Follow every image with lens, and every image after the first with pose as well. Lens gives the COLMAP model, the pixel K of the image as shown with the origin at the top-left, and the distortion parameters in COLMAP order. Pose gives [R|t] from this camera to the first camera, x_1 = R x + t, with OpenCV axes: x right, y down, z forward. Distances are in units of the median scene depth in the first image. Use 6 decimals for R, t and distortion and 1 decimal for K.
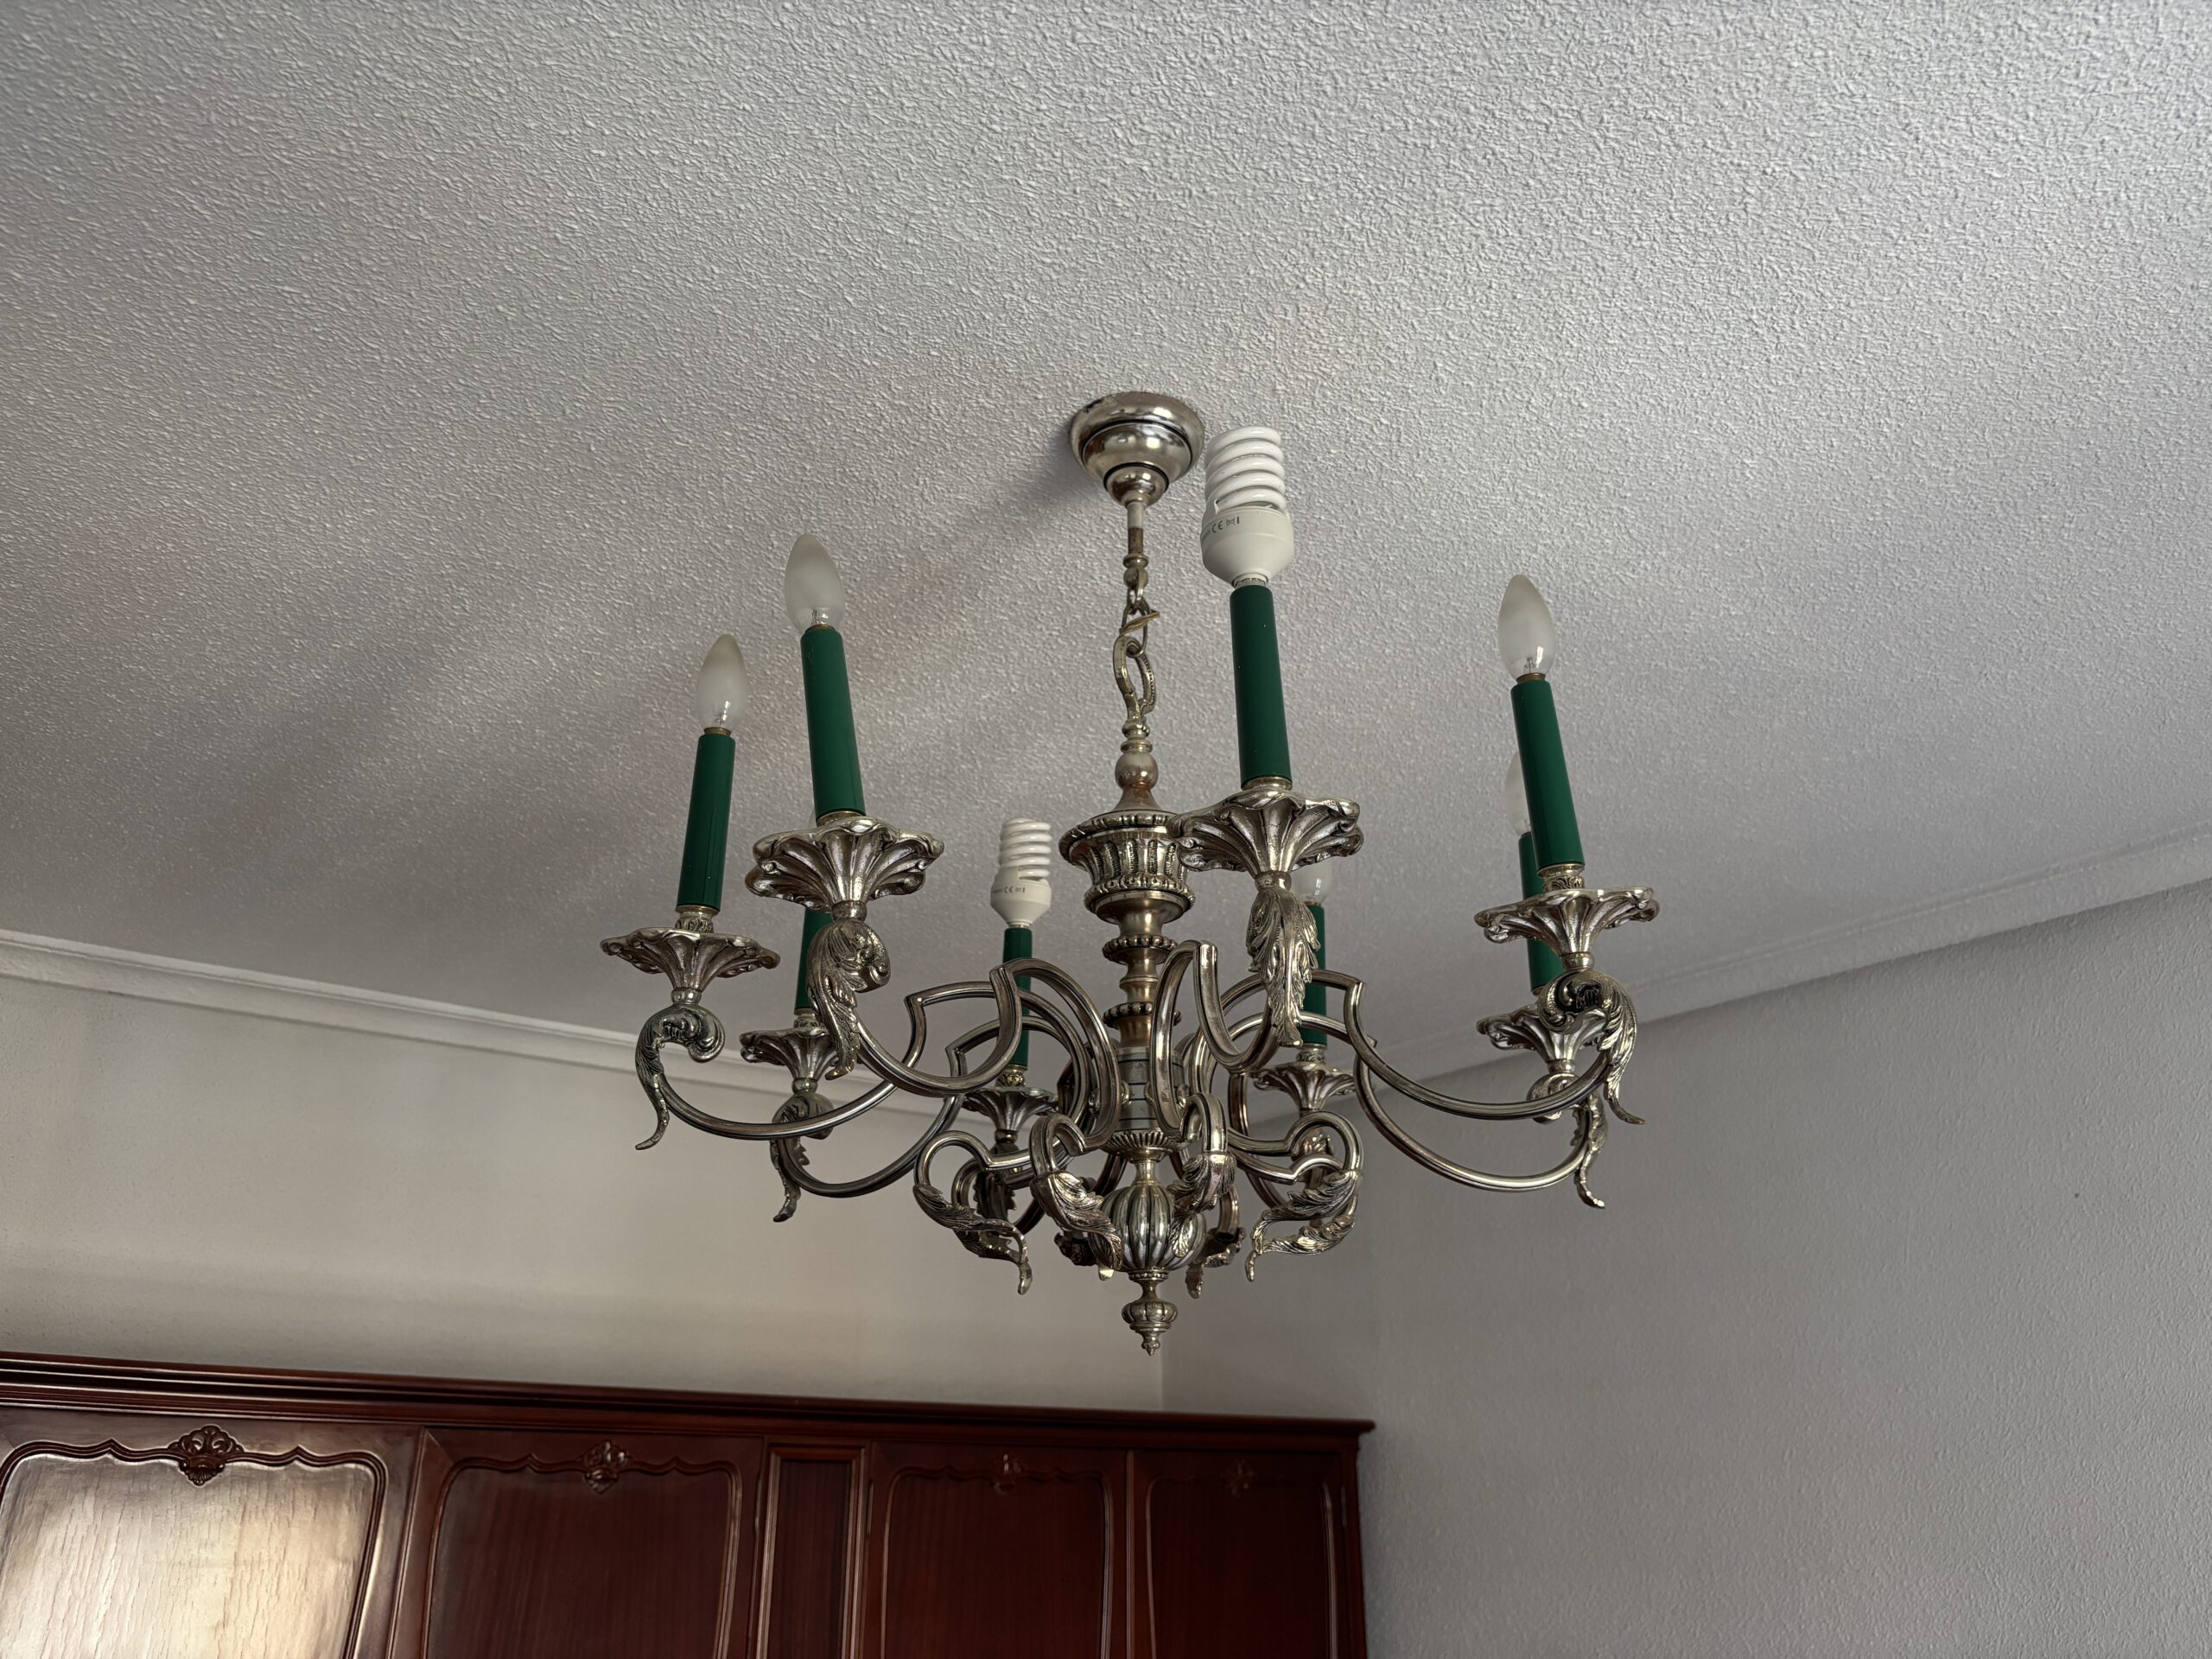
lens RADIAL K [[1690.4, 0, 1105.4], [0, 1690.4, 830.8], [0, 0, 1]] dist [0.029040, -0.034647]
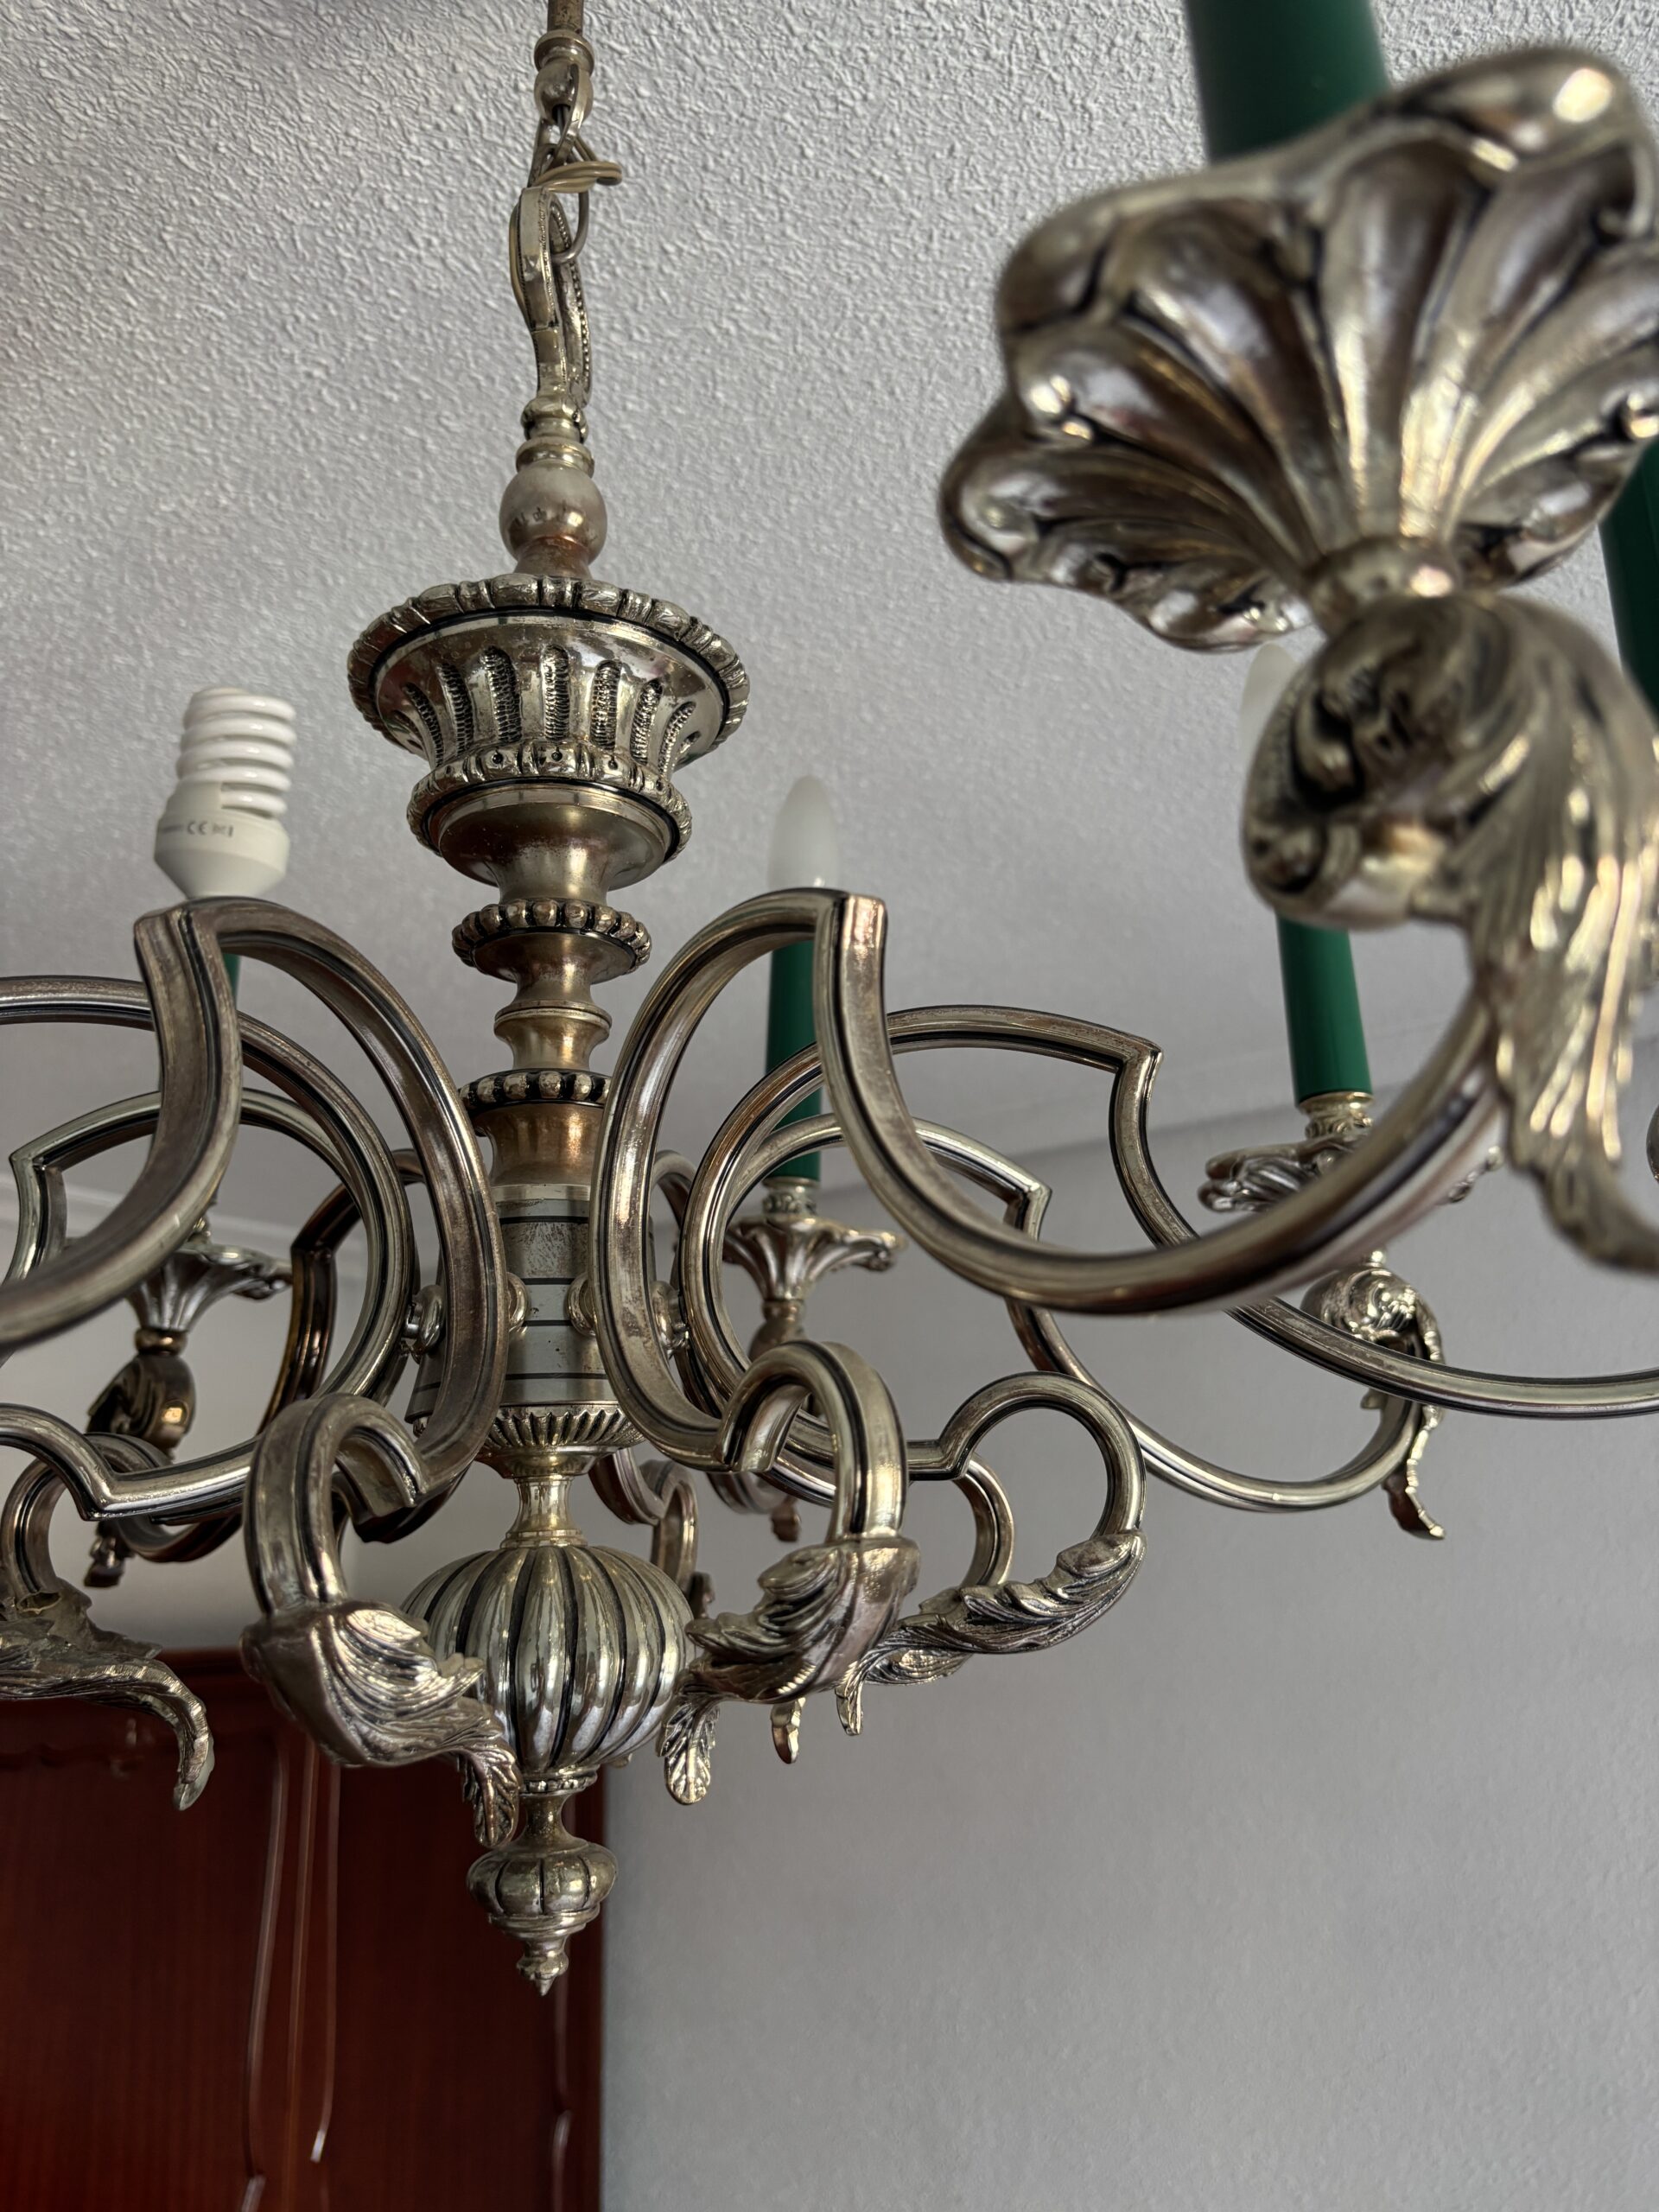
lens RADIAL K [[1685.3, 0, 828.9], [0, 1685.3, 1082.4], [0, 0, 1]] dist [0.024949, -0.059166]
pose [[0.949181, 0.060389, 0.308883, -0.038300], [-0.084023, 0.994421, 0.063781, 0.073145], [-0.303308, -0.086493, 0.948959, 0.603835]]
